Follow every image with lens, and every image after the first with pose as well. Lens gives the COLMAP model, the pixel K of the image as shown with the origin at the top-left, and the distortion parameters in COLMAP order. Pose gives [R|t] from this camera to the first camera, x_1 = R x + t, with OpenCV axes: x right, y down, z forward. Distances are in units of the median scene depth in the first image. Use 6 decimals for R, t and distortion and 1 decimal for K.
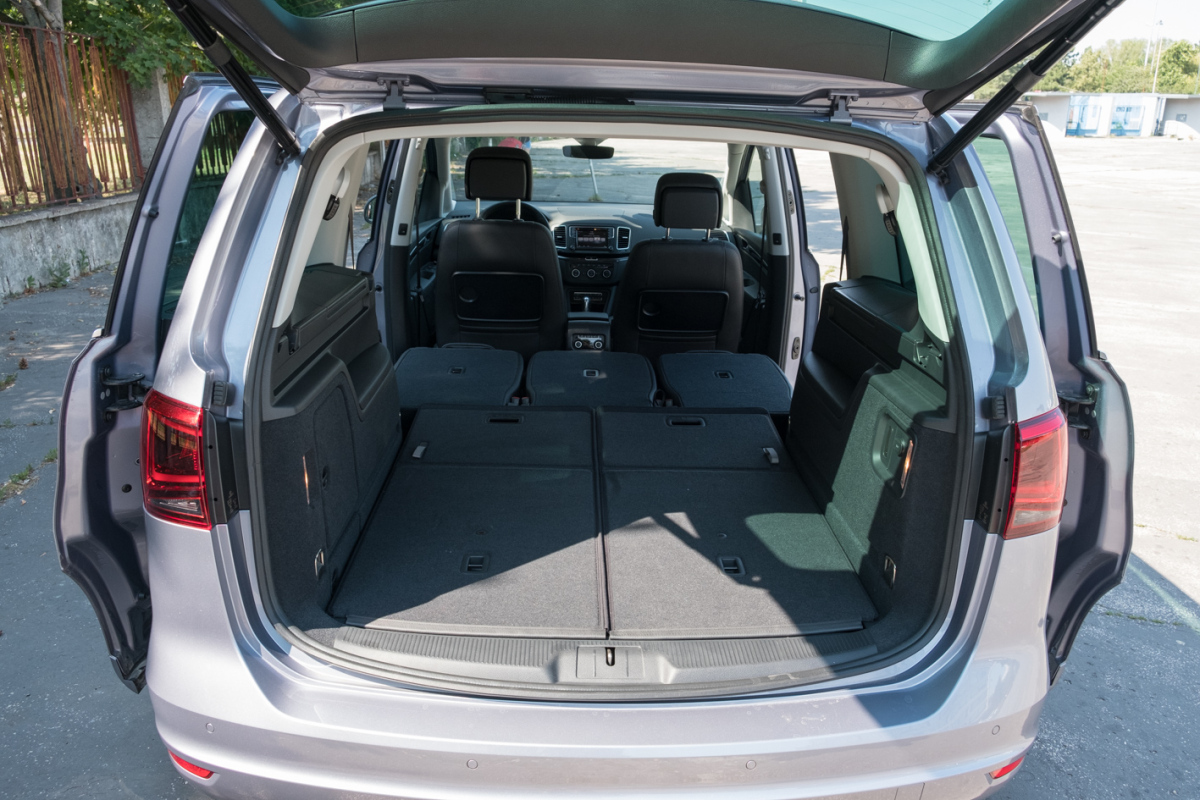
lens RADIAL K [[904.3, 0, 613.0], [0, 904.3, 385.6], [0, 0, 1]] dist [-0.032720, 0.018796]
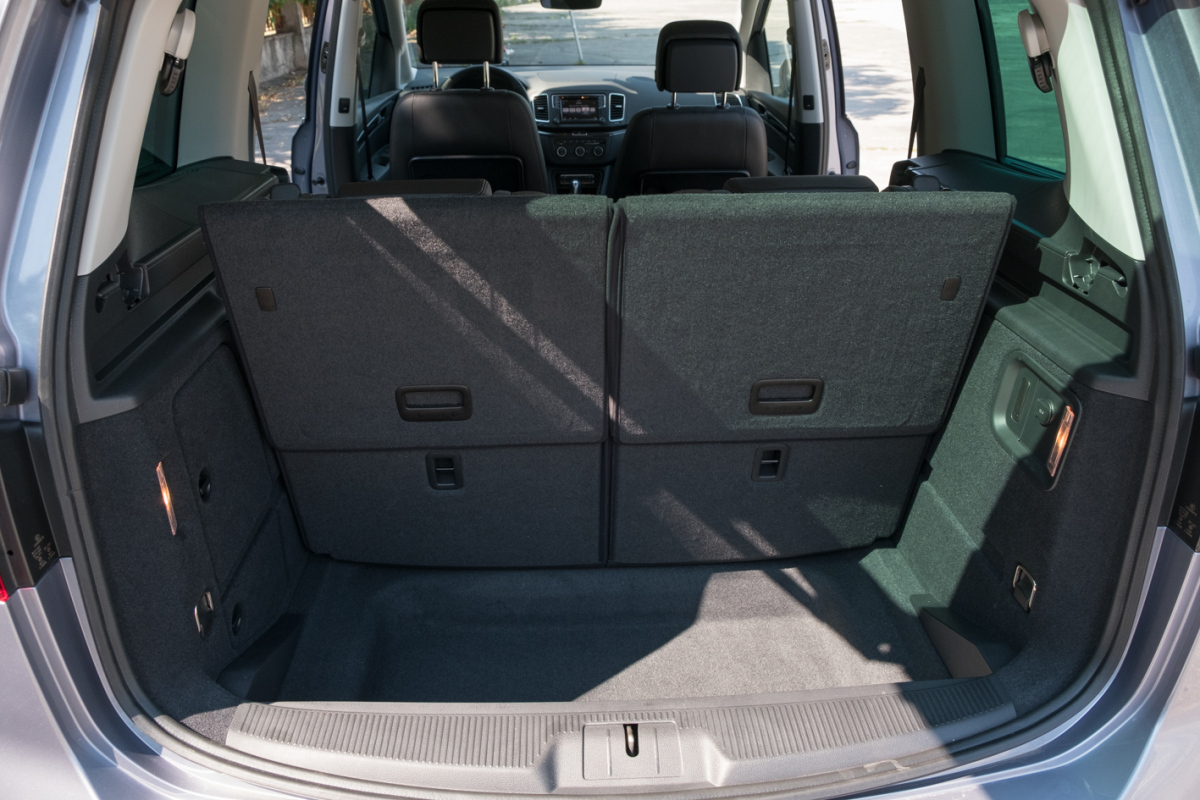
lens RADIAL K [[904.3, 0, 612.7], [0, 904.3, 383.7], [0, 0, 1]] dist [-0.032720, 0.018796]
pose [[0.999426, -0.033664, 0.003885, -0.008443], [0.032824, 0.990180, 0.135888, -0.047564], [-0.008421, -0.135682, 0.990717, 0.281470]]
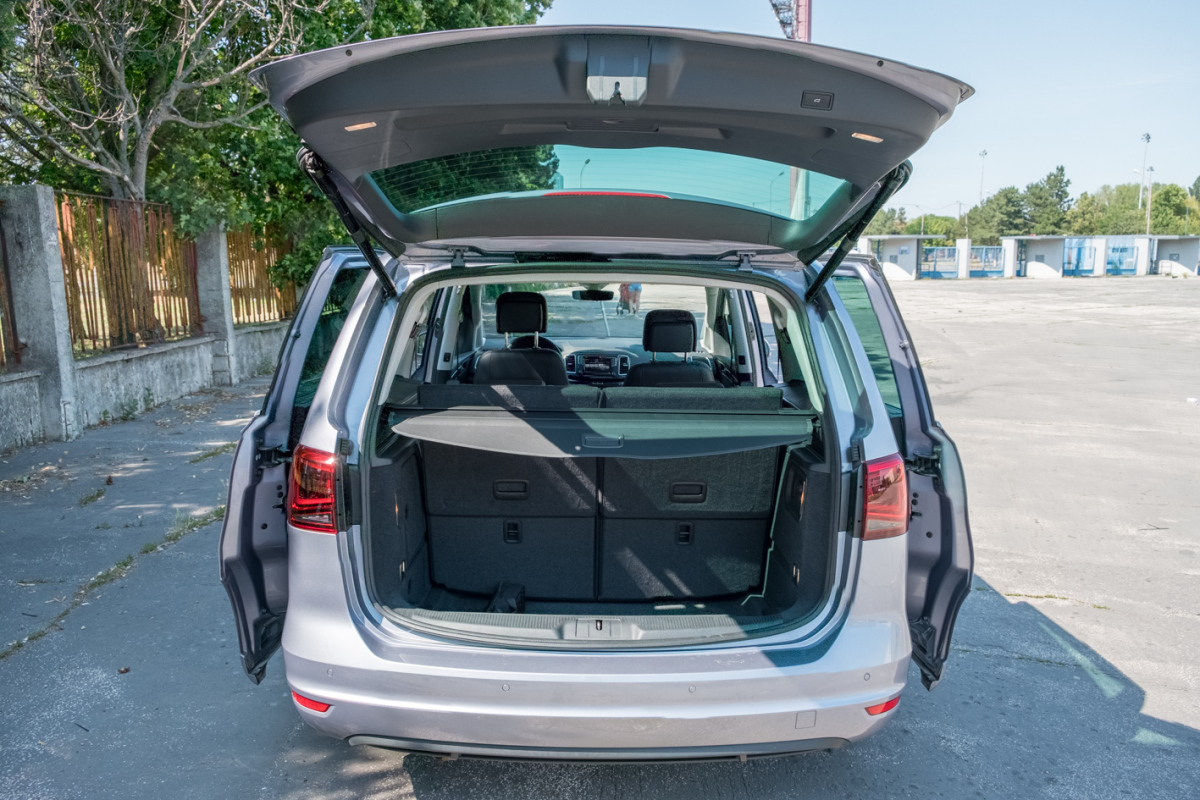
lens RADIAL K [[904.3, 0, 607.9], [0, 904.3, 400.1], [0, 0, 1]] dist [-0.032720, 0.018796]
pose [[0.999669, -0.011793, -0.022854, 0.038047], [0.008447, 0.989929, -0.141313, 0.112959], [0.024290, 0.141073, 0.989701, -0.398746]]
